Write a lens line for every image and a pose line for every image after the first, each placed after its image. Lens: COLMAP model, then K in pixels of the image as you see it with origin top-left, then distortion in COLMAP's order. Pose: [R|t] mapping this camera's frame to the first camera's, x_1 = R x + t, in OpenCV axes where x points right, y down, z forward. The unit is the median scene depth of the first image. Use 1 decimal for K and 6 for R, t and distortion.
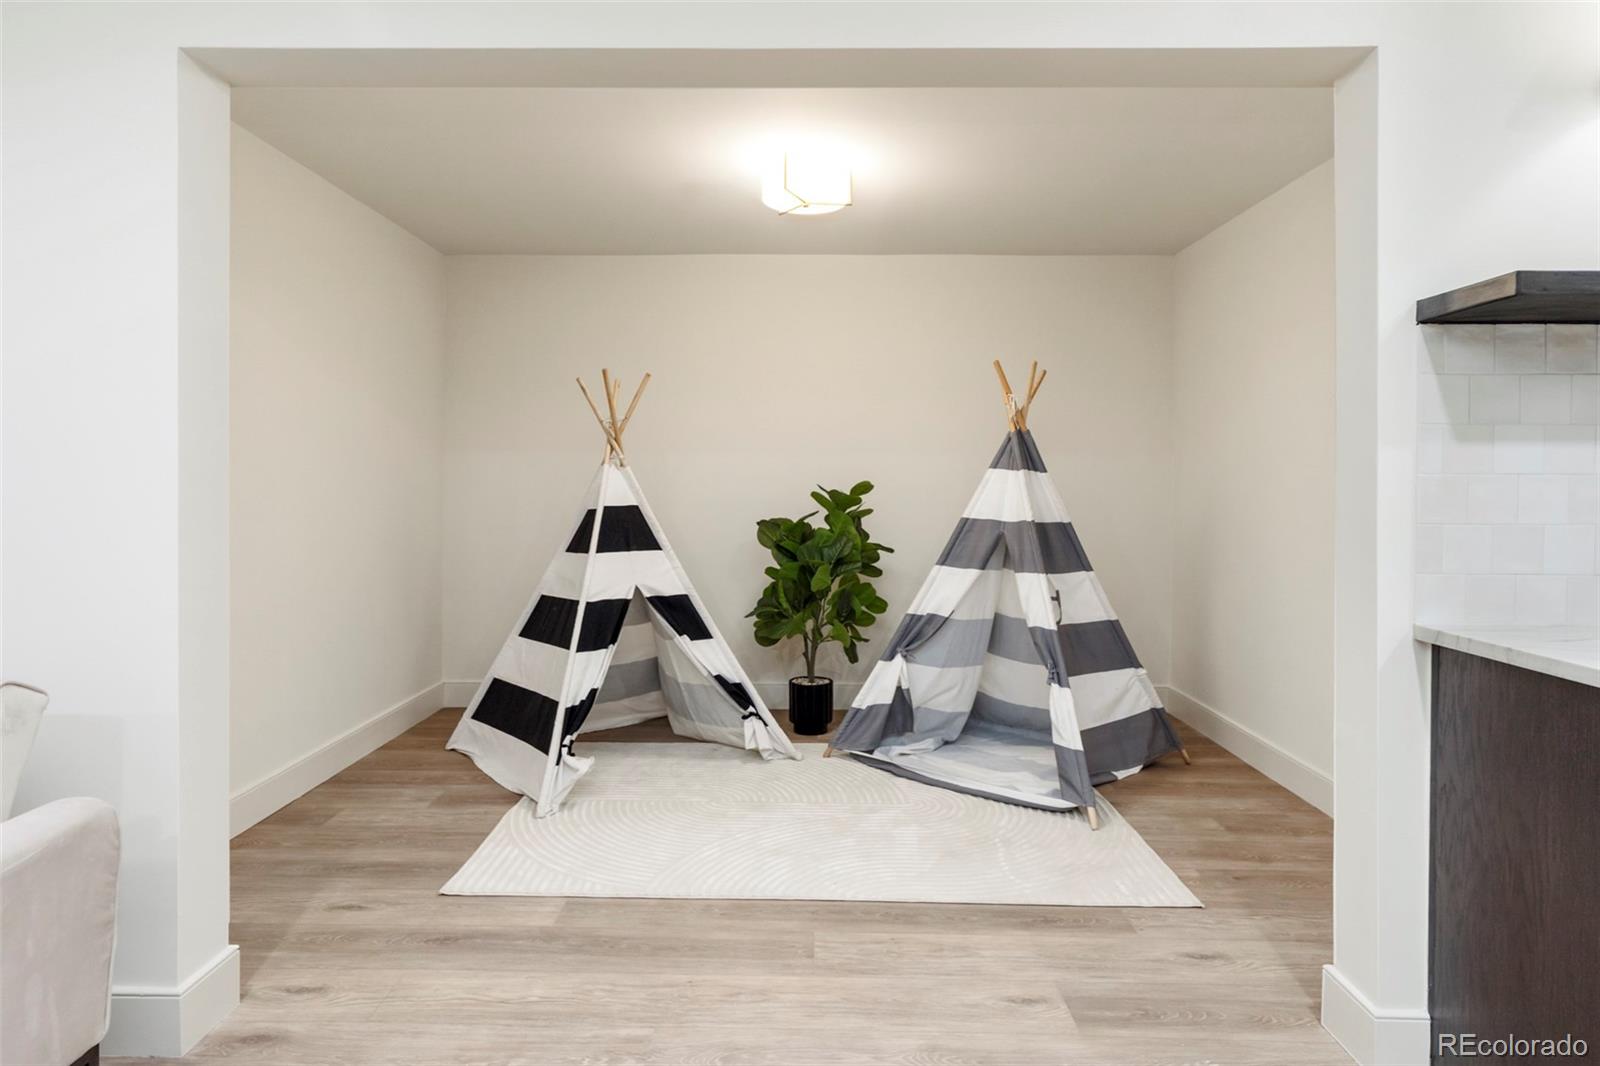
lens RADIAL K [[957.8, 0, 794.0], [0, 957.8, 485.8], [0, 0, 1]] dist [-0.008049, -0.004595]
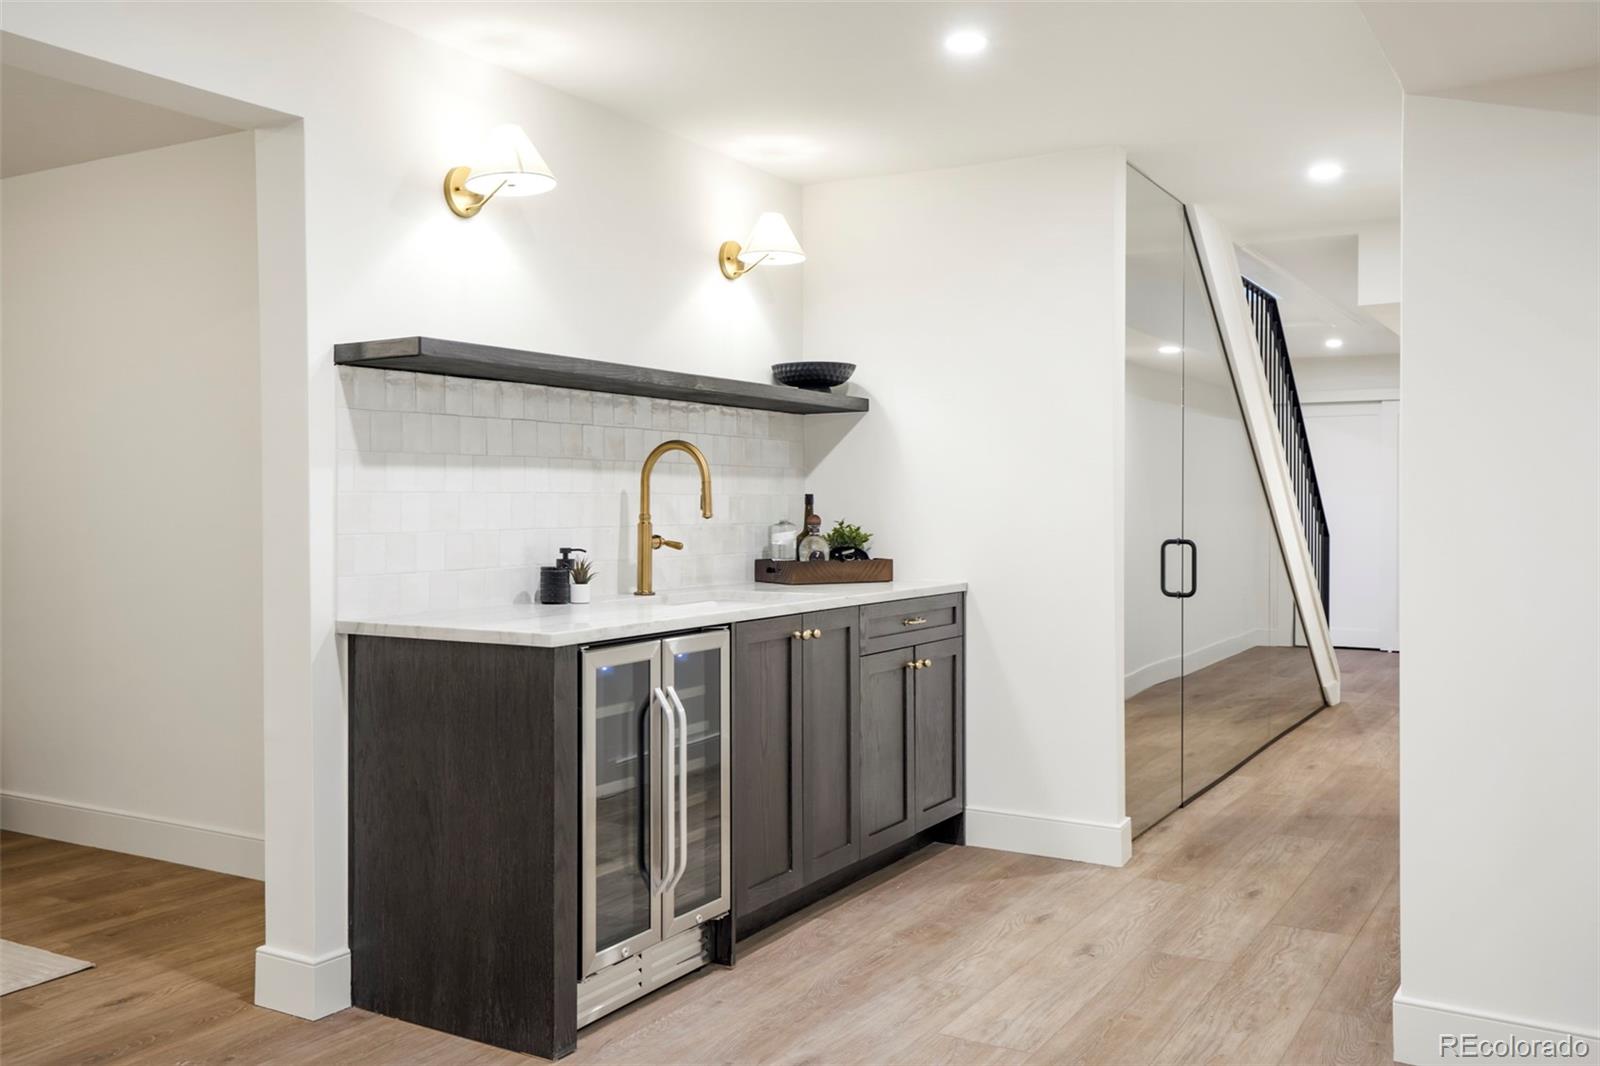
lens RADIAL K [[1423.4, 0, 802.9], [0, 1423.4, 521.7], [0, 0, 1]] dist [0.023165, 0.004243]
pose [[0.472561, -0.016914, 0.881135, -0.611695], [0.007955, 0.999857, 0.014926, 0.002411], [-0.881262, -0.000044, 0.472628, -0.331544]]
